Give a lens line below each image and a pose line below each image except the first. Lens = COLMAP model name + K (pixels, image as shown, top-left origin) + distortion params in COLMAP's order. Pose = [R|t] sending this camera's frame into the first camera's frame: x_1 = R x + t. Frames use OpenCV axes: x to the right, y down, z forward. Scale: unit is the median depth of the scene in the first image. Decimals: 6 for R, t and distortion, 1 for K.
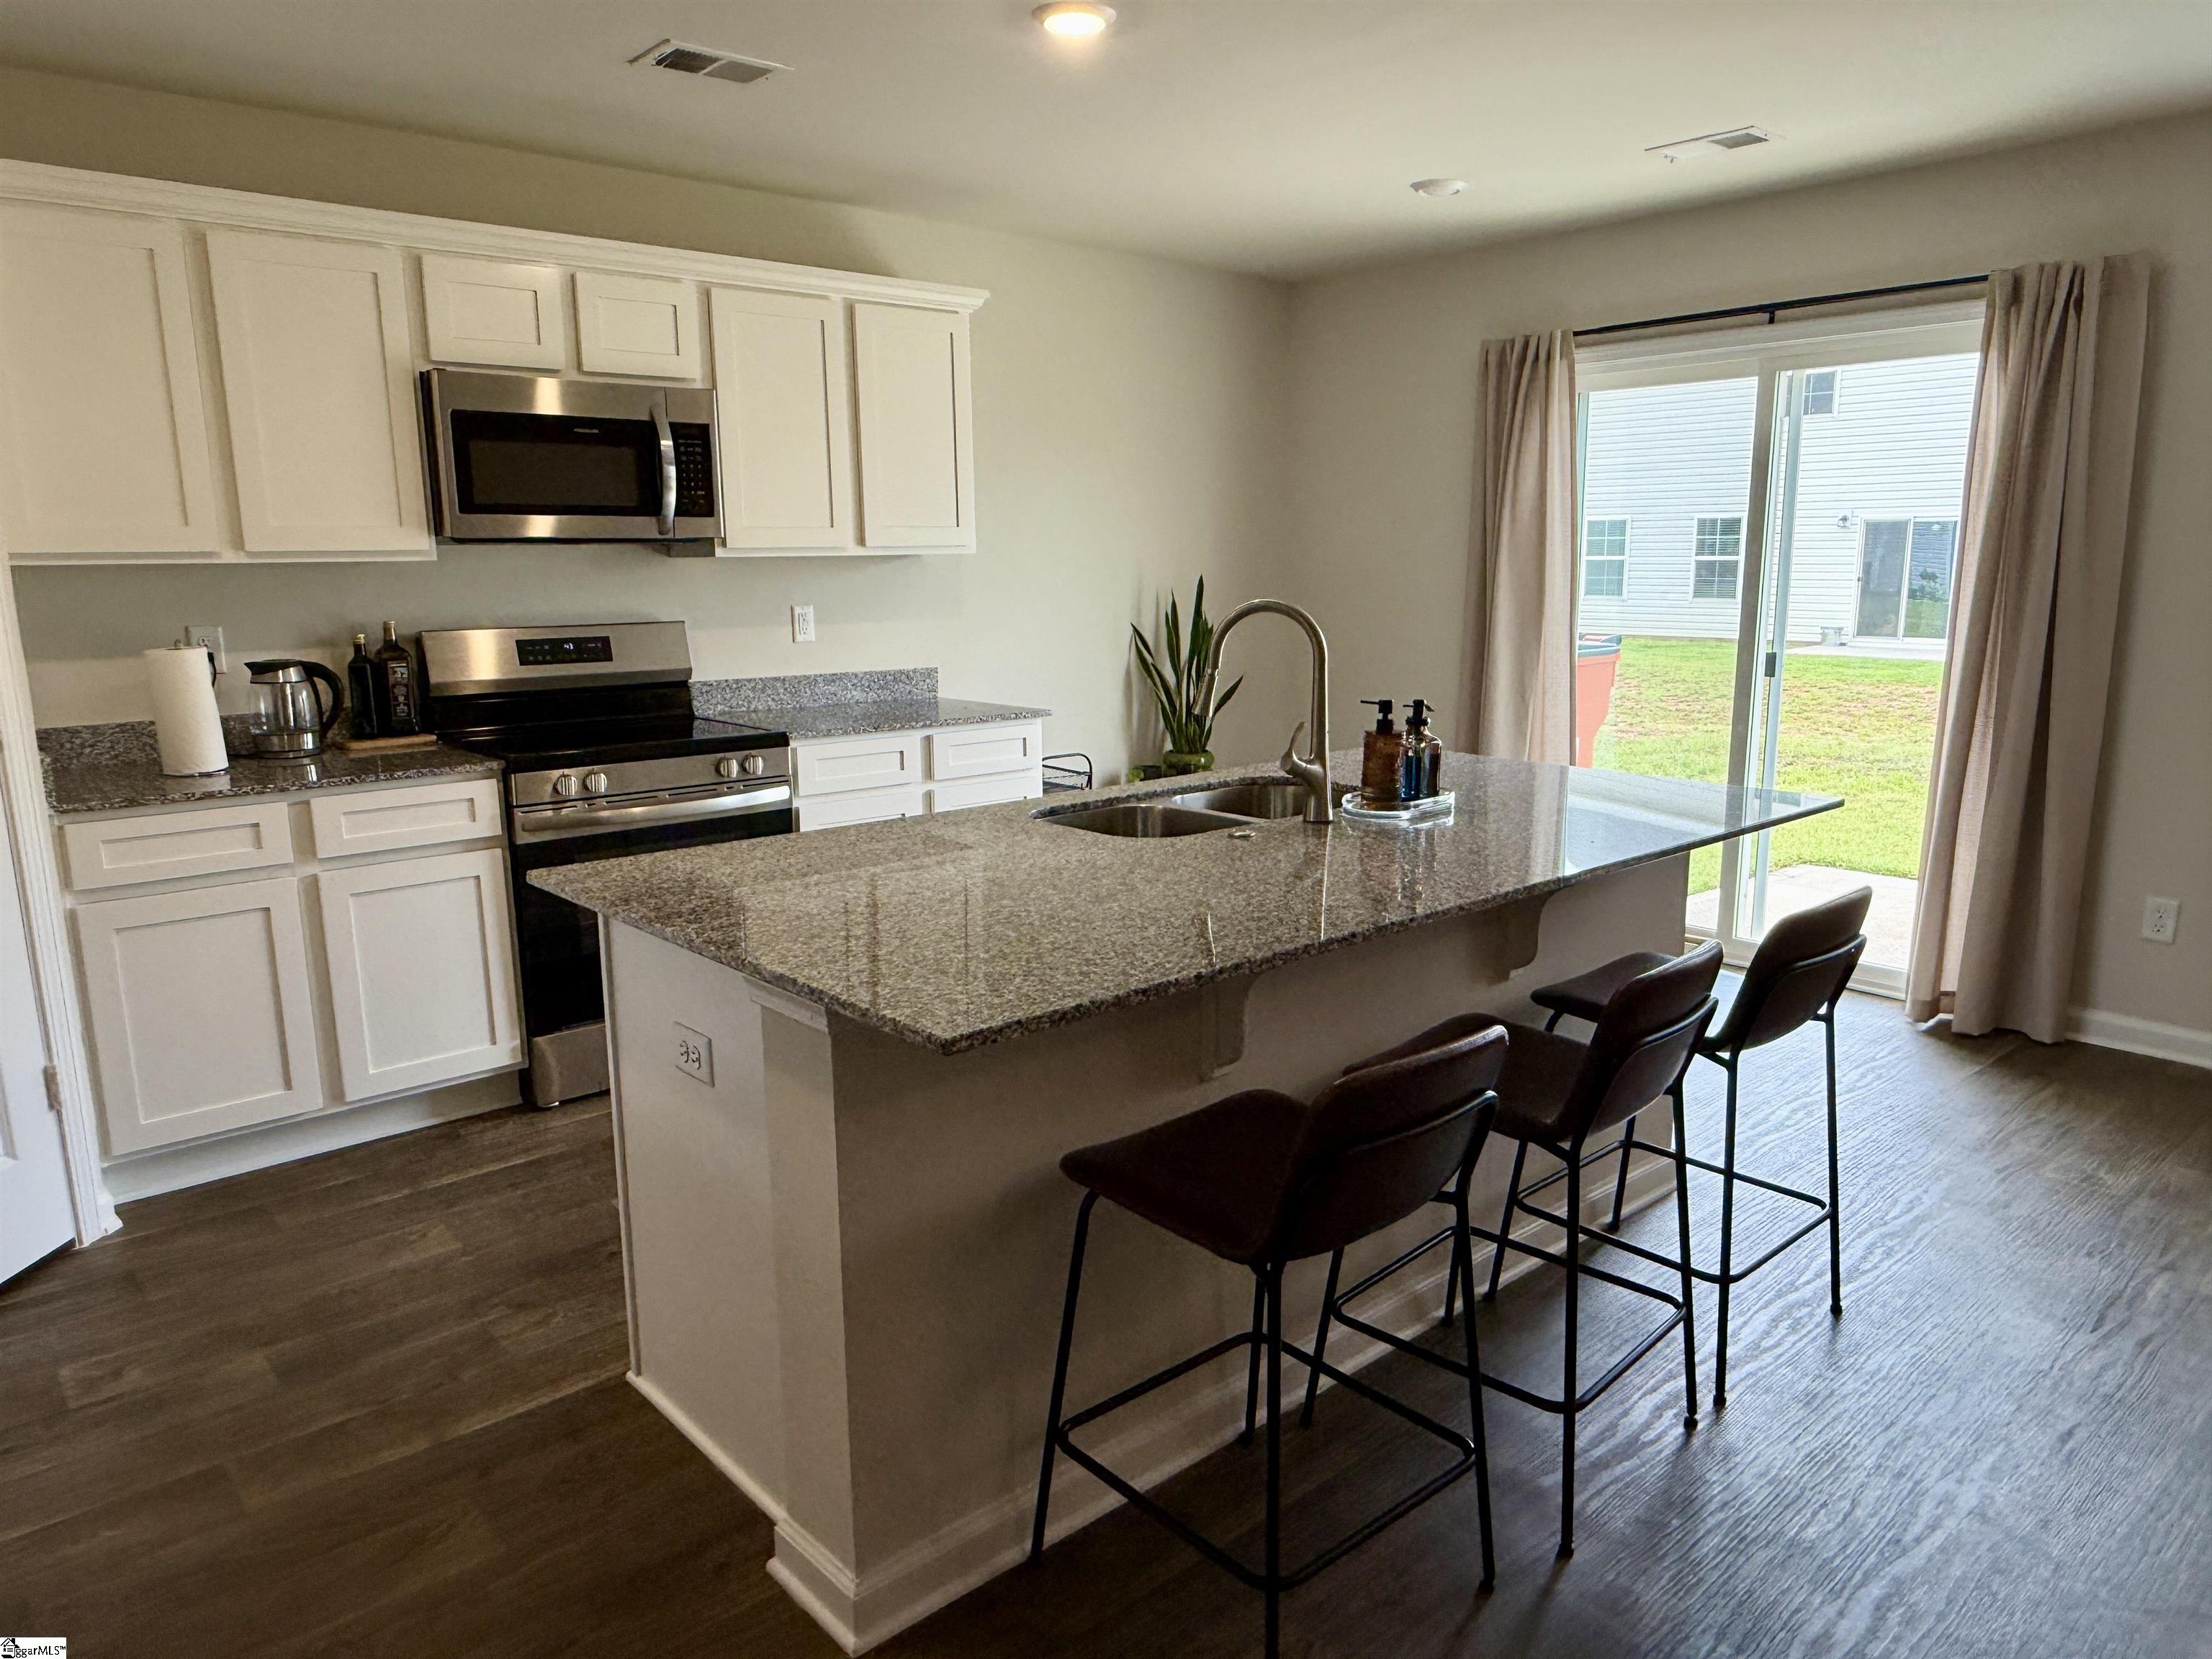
lens RADIAL K [[1485.2, 0, 1107.5], [0, 1485.2, 840.7], [0, 0, 1]] dist [-0.001617, -0.002902]
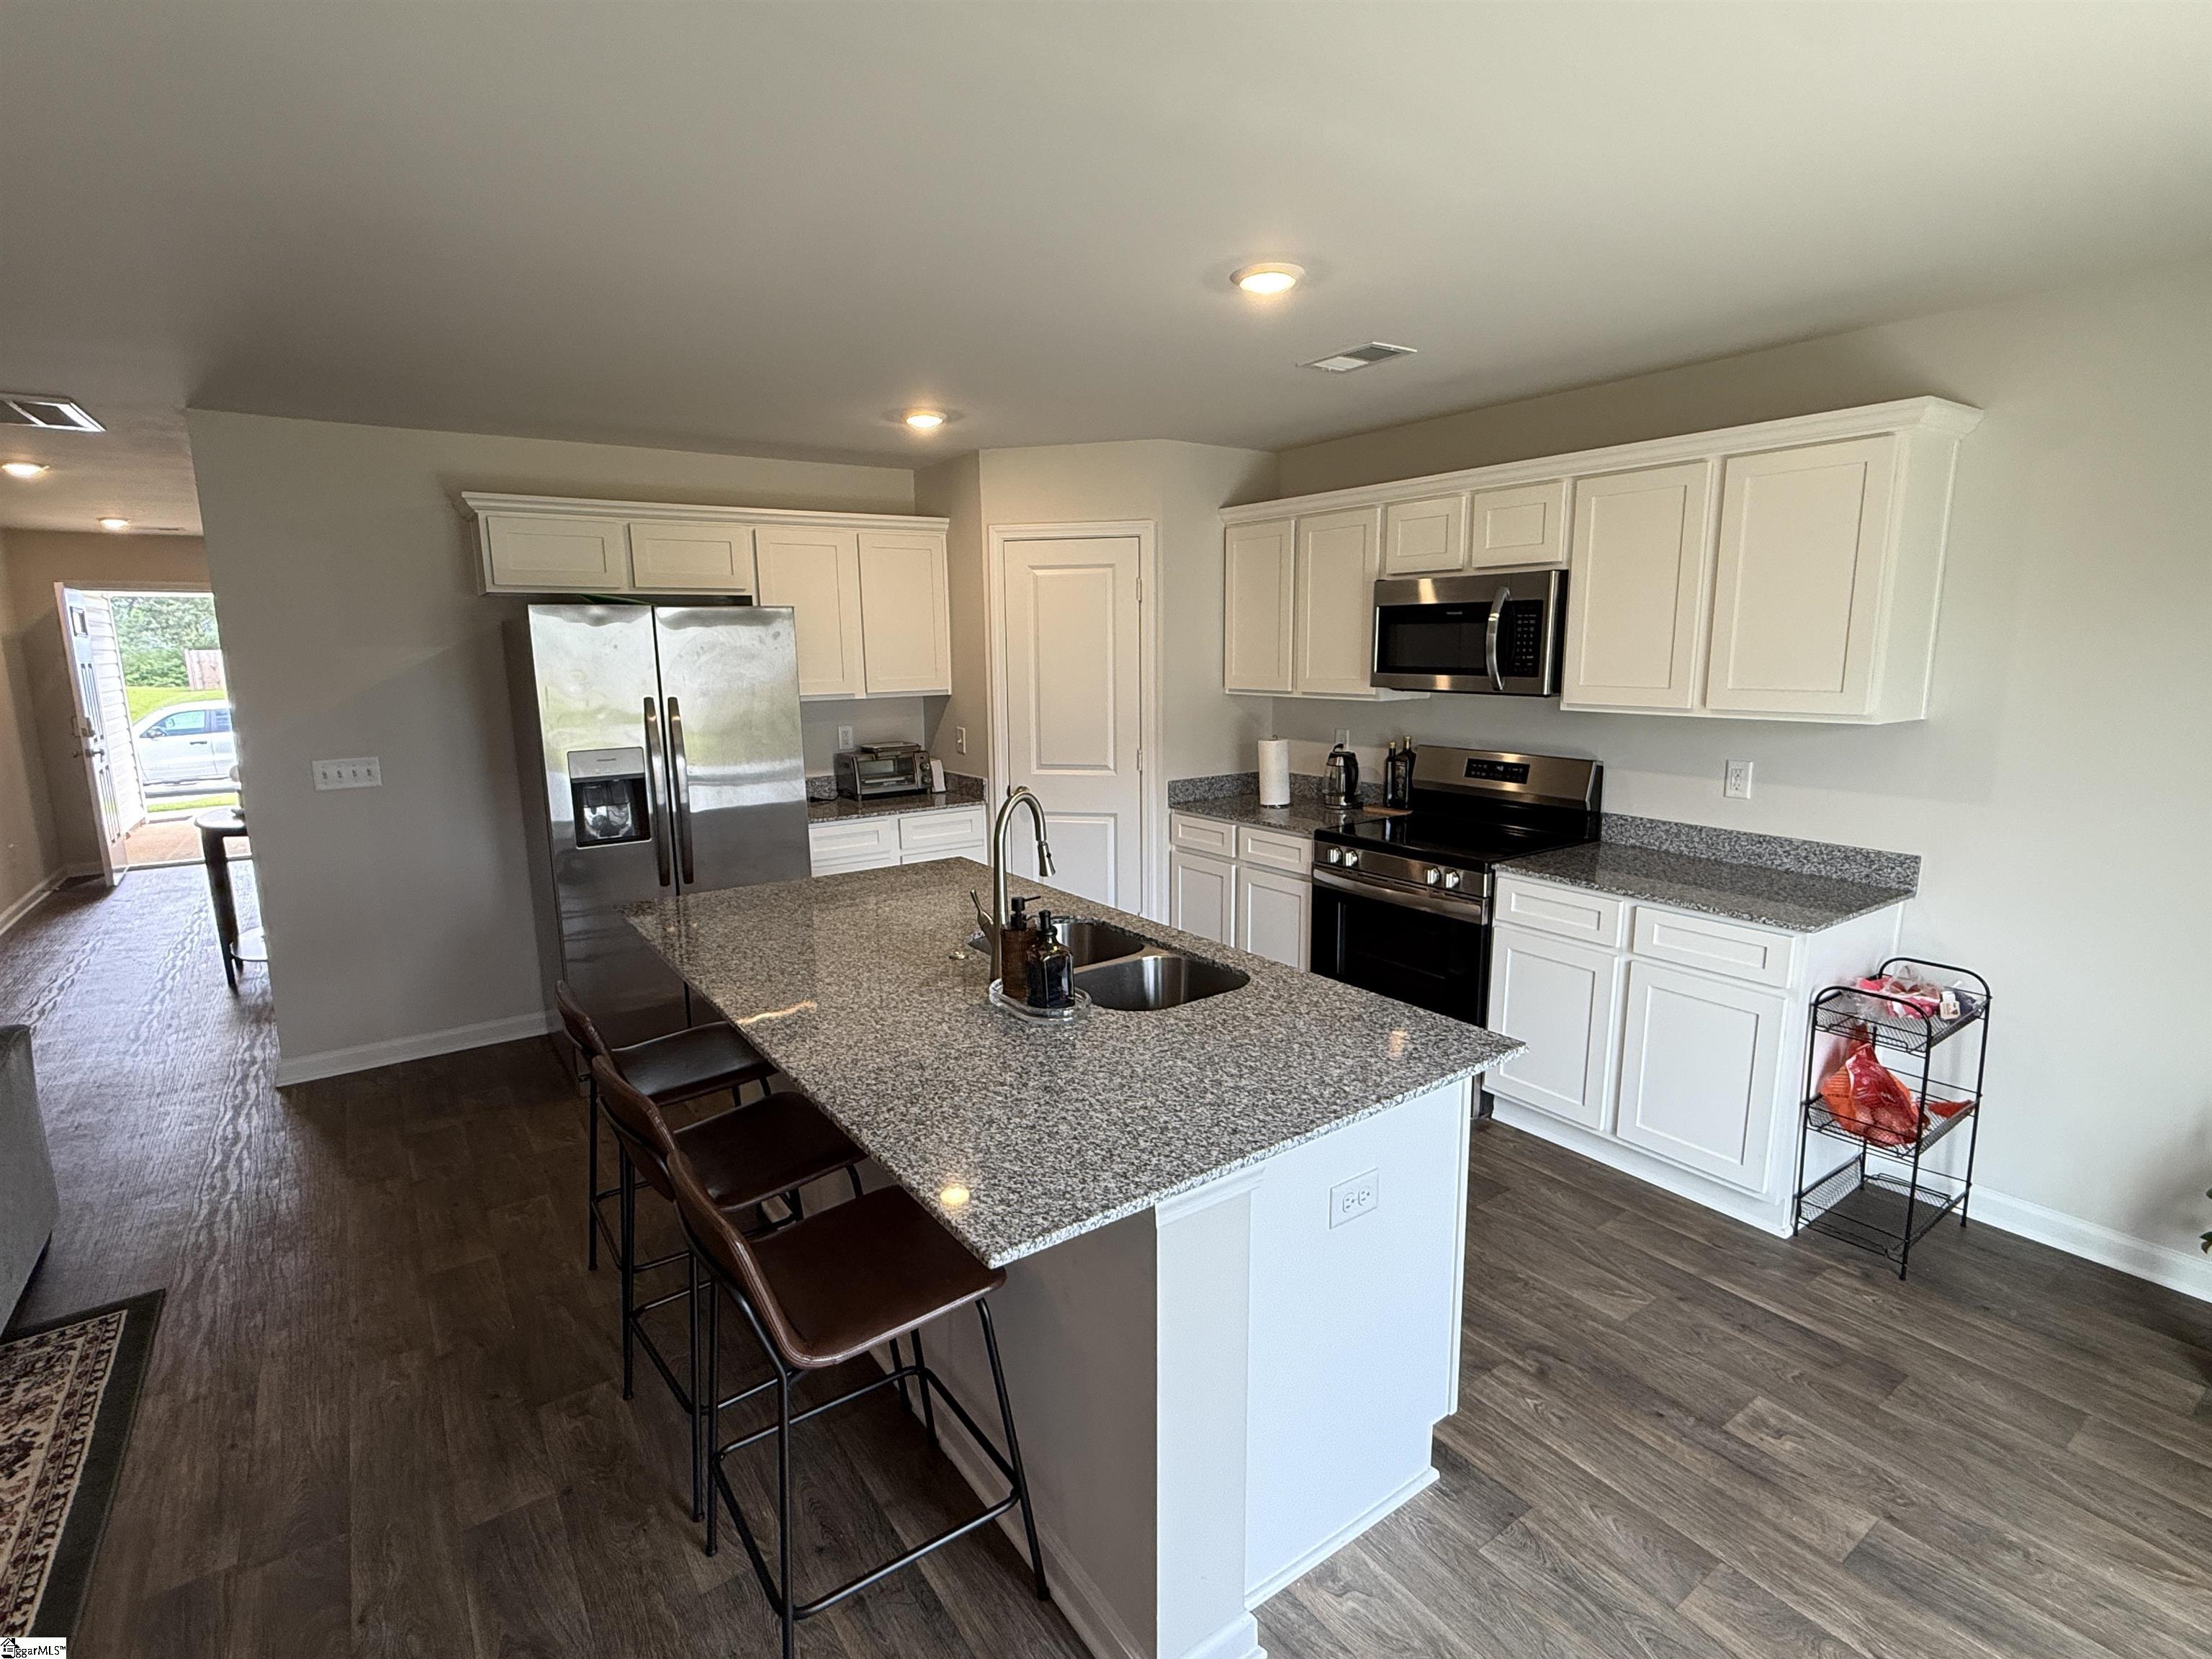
lens RADIAL K [[1063.2, 0, 1104.7], [0, 1063.2, 820.8], [0, 0, 1]] dist [-0.000189, 0.000775]
pose [[-0.111915, 0.175152, -0.978160, 0.653189], [-0.177475, 0.964995, 0.193100, -0.219199], [0.977741, 0.195210, -0.076912, 0.783400]]
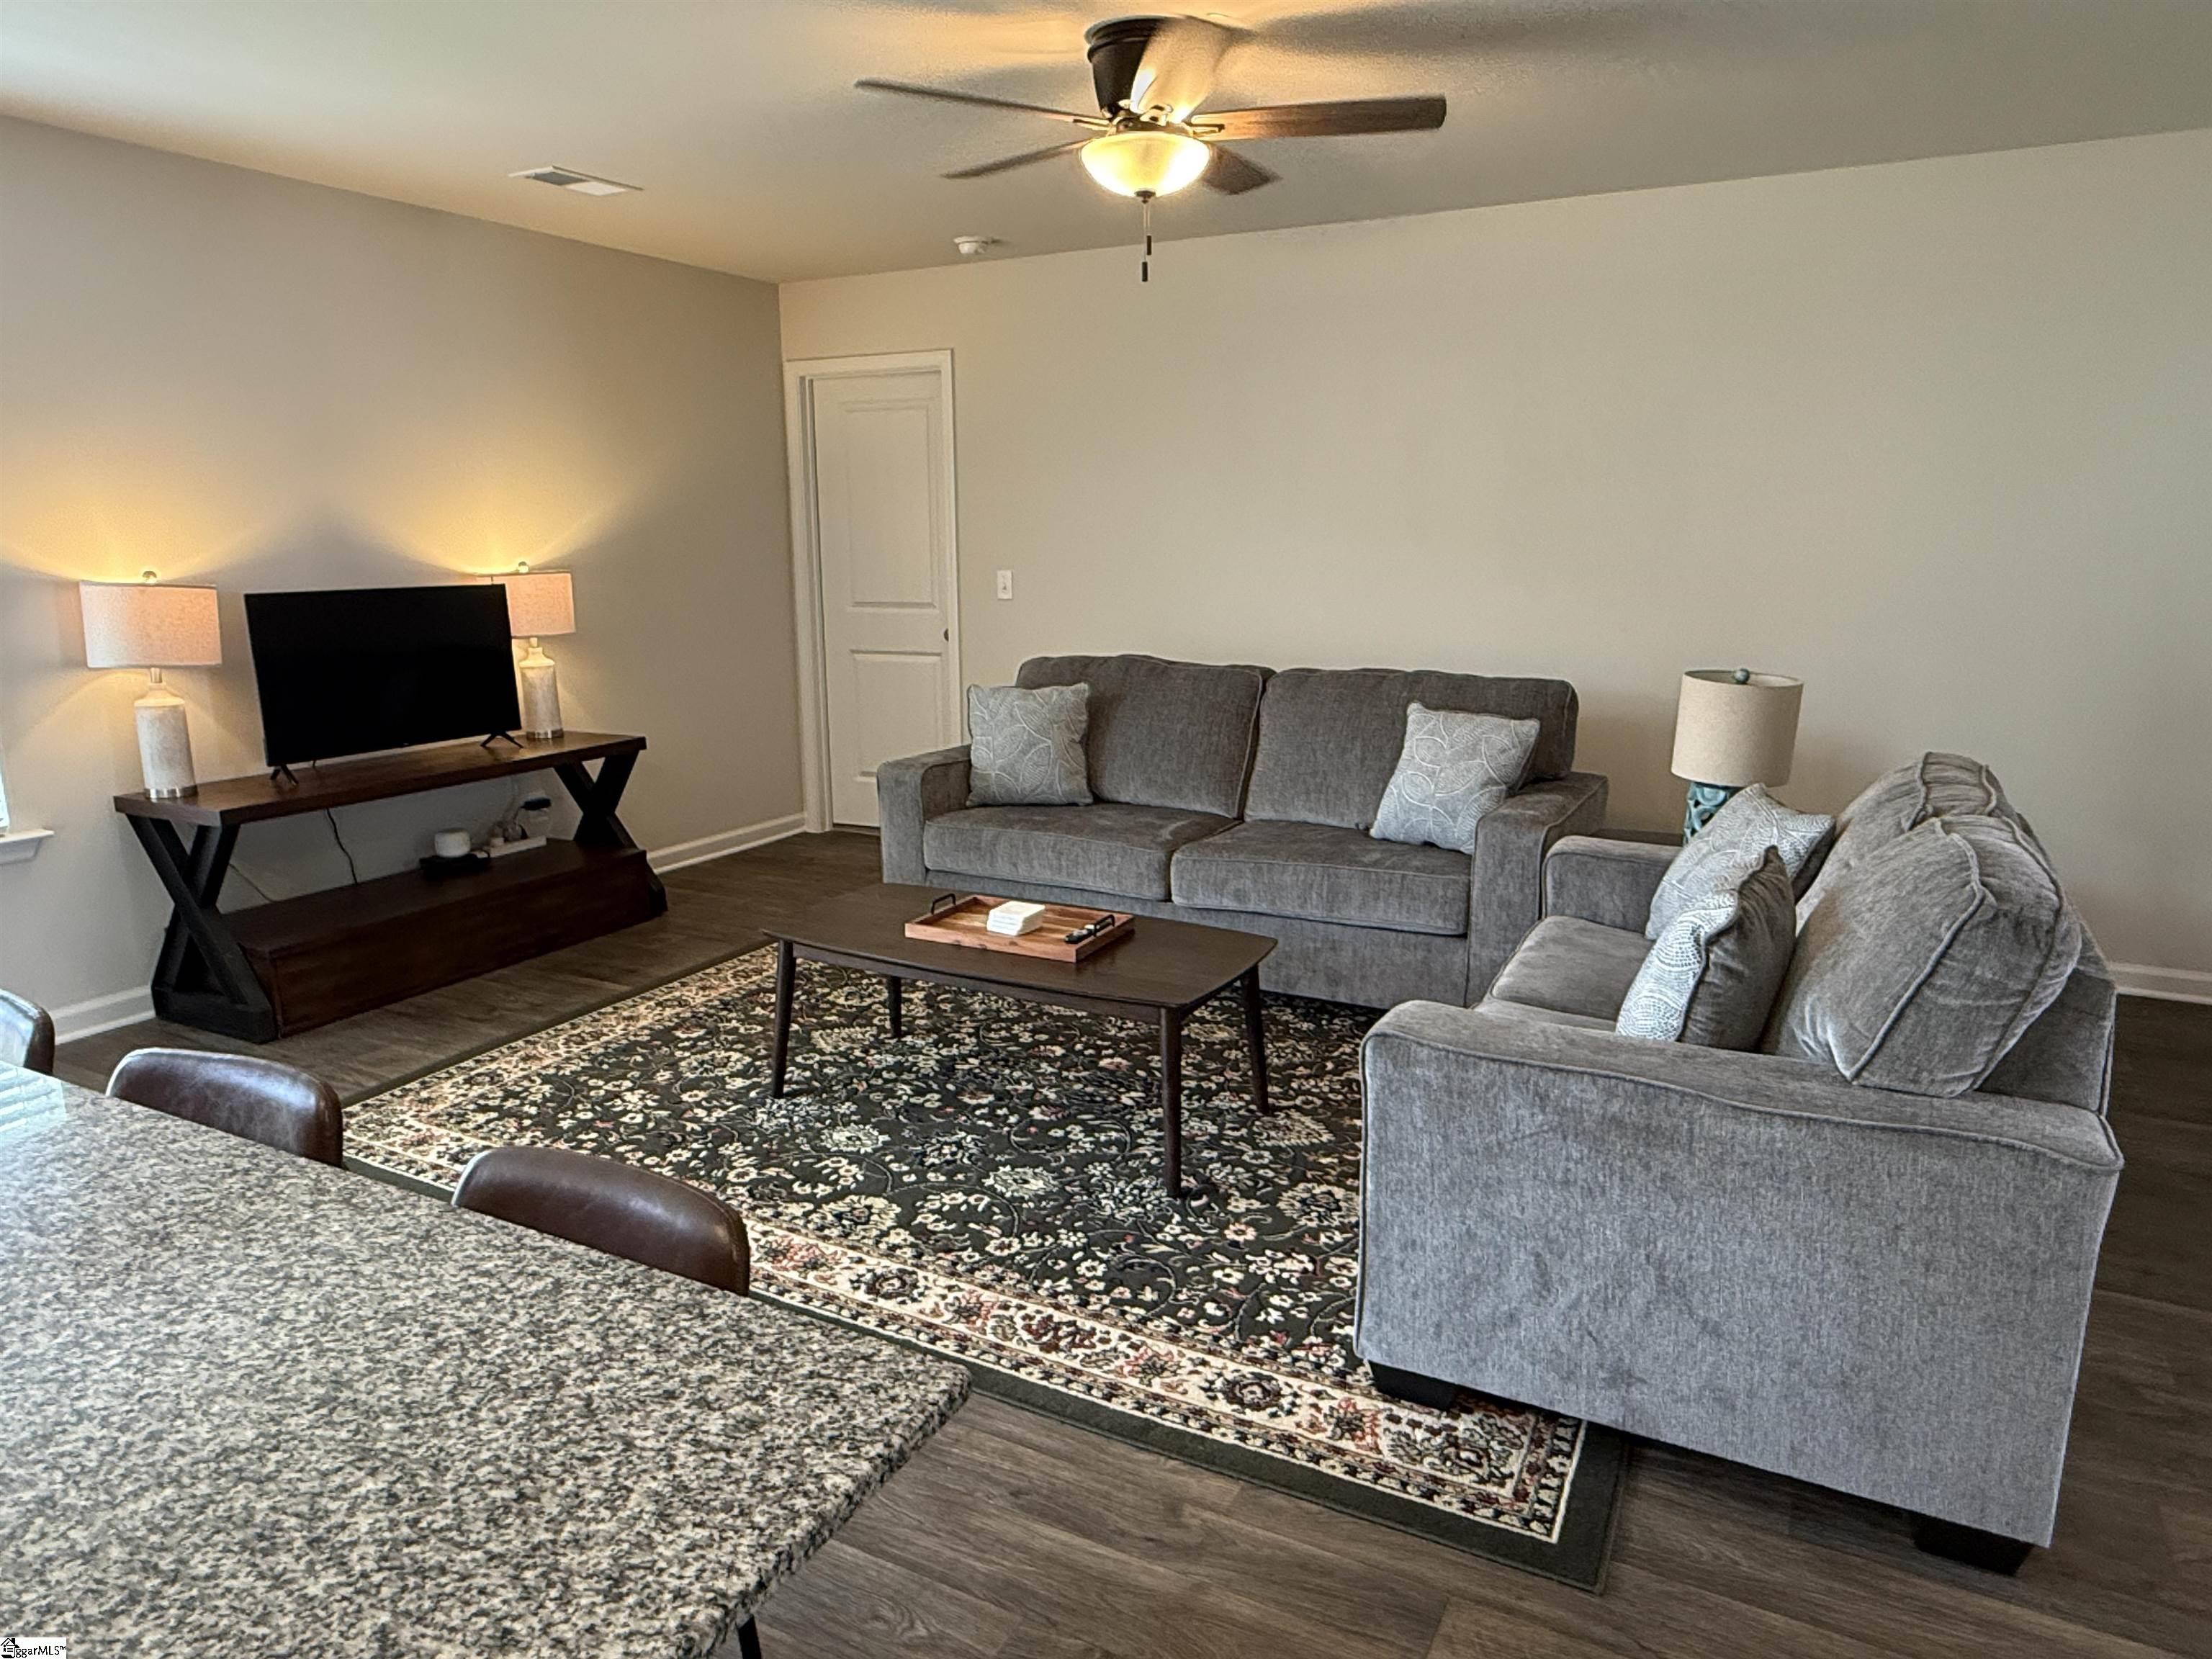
lens RADIAL K [[1380.6, 0, 1103.0], [0, 1380.6, 838.5], [0, 0, 1]] dist [0.003042, 0.002253]
pose [[-0.351290, -0.193703, 0.916010, -0.231186], [0.183211, 0.945228, 0.270143, -0.079717], [-0.918166, 0.262722, -0.296561, 0.414089]]
